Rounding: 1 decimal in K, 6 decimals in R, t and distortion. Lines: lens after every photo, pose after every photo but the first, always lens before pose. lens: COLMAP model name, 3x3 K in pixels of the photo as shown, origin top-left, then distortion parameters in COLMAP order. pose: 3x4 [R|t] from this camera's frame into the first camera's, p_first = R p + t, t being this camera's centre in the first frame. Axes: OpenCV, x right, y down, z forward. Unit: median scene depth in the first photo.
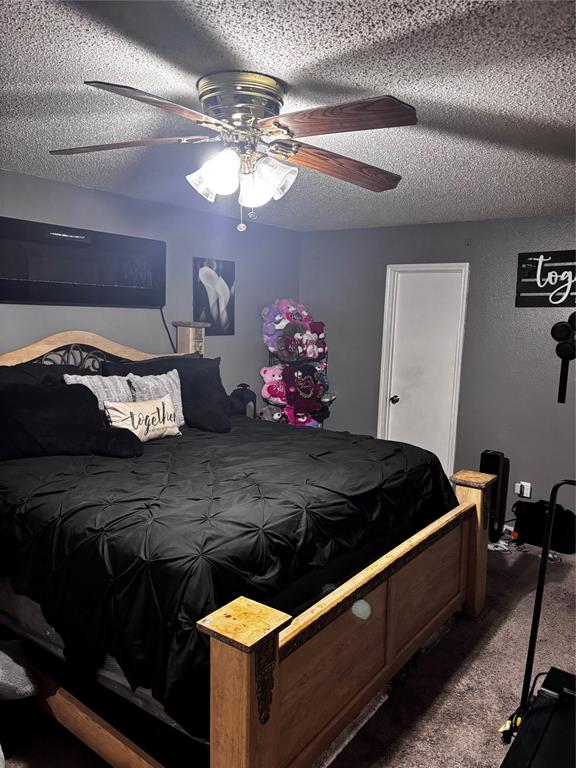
lens RADIAL K [[581.2, 0, 284.1], [0, 581.2, 383.7], [0, 0, 1]] dist [0.002785, -0.000052]
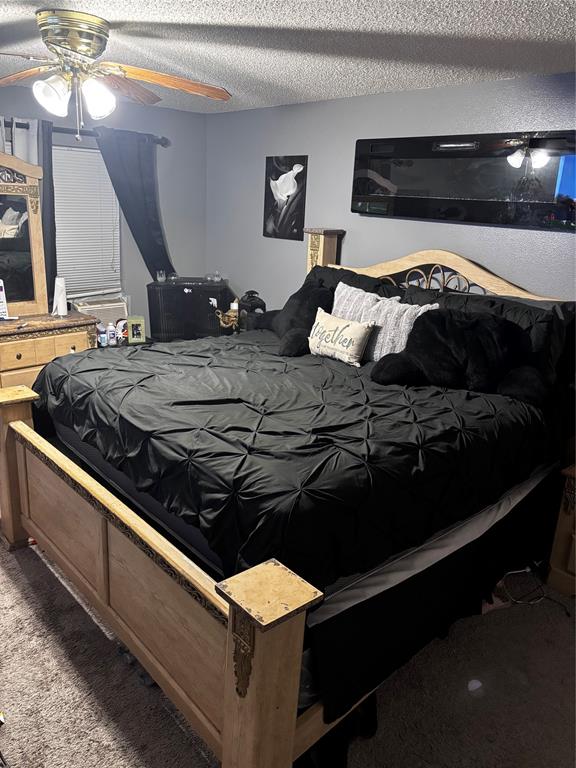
lens RADIAL K [[581.2, 0, 284.1], [0, 581.2, 383.7], [0, 0, 1]] dist [0.002785, -0.000052]
pose [[-0.201723, 0.247516, -0.947652, 0.744566], [-0.168057, 0.944446, 0.282452, -0.128862], [0.964917, 0.216236, -0.148919, 1.090014]]
